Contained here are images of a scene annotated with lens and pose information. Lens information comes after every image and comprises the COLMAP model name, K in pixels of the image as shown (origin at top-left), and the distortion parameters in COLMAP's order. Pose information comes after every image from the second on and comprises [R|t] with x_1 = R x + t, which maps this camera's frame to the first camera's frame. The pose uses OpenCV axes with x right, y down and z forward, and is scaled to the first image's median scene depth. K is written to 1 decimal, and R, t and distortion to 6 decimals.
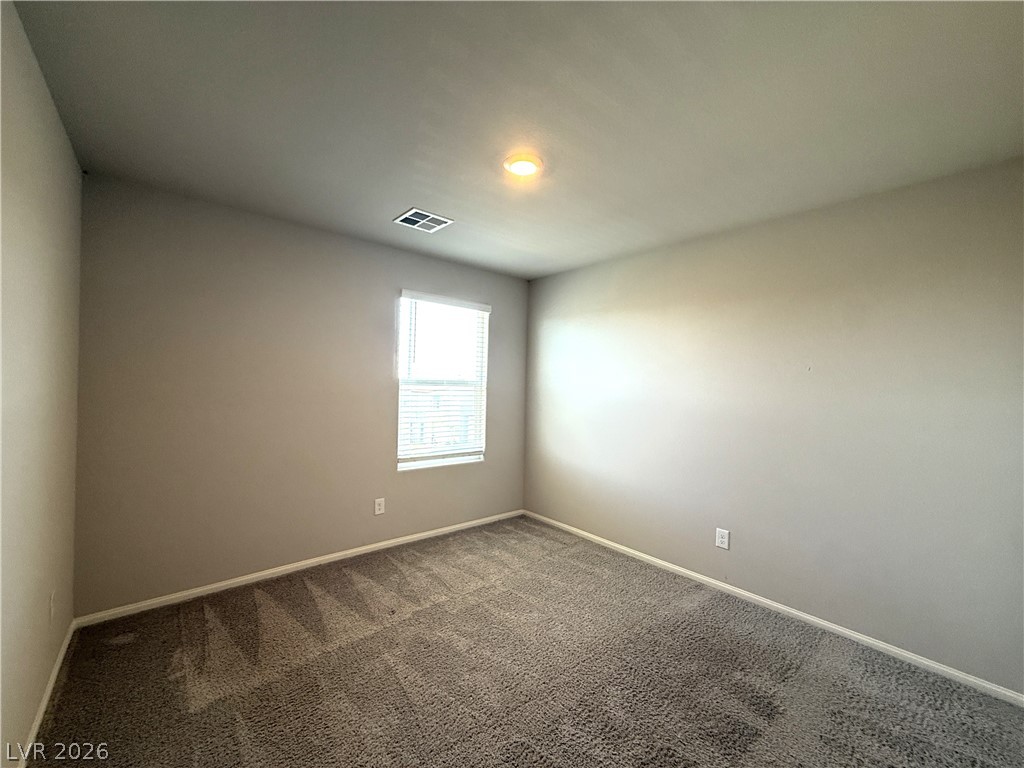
lens RADIAL K [[408.9, 0, 504.0], [0, 408.9, 382.6], [0, 0, 1]] dist [-0.000995, 0.000025]
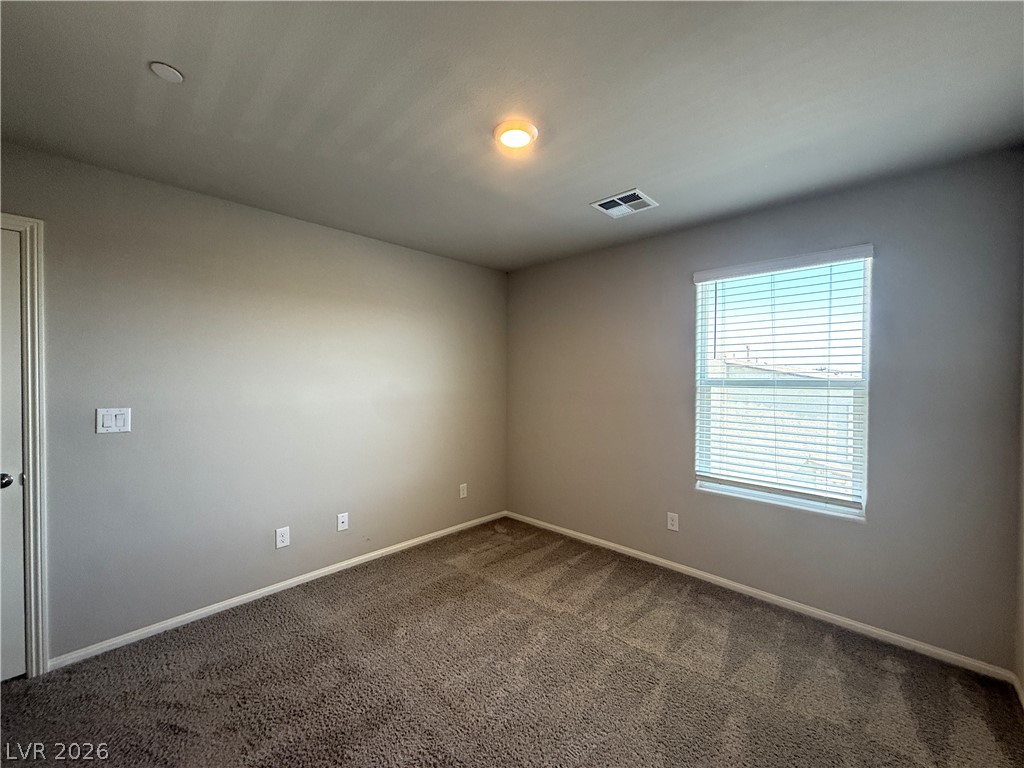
lens RADIAL K [[408.9, 0, 507.0], [0, 408.9, 382.8], [0, 0, 1]] dist [-0.000995, 0.000025]
pose [[0.096853, -0.012651, -0.995218, 0.541624], [0.002732, 0.999919, -0.012444, 0.006213], [0.995295, -0.001514, 0.096880, 0.529410]]
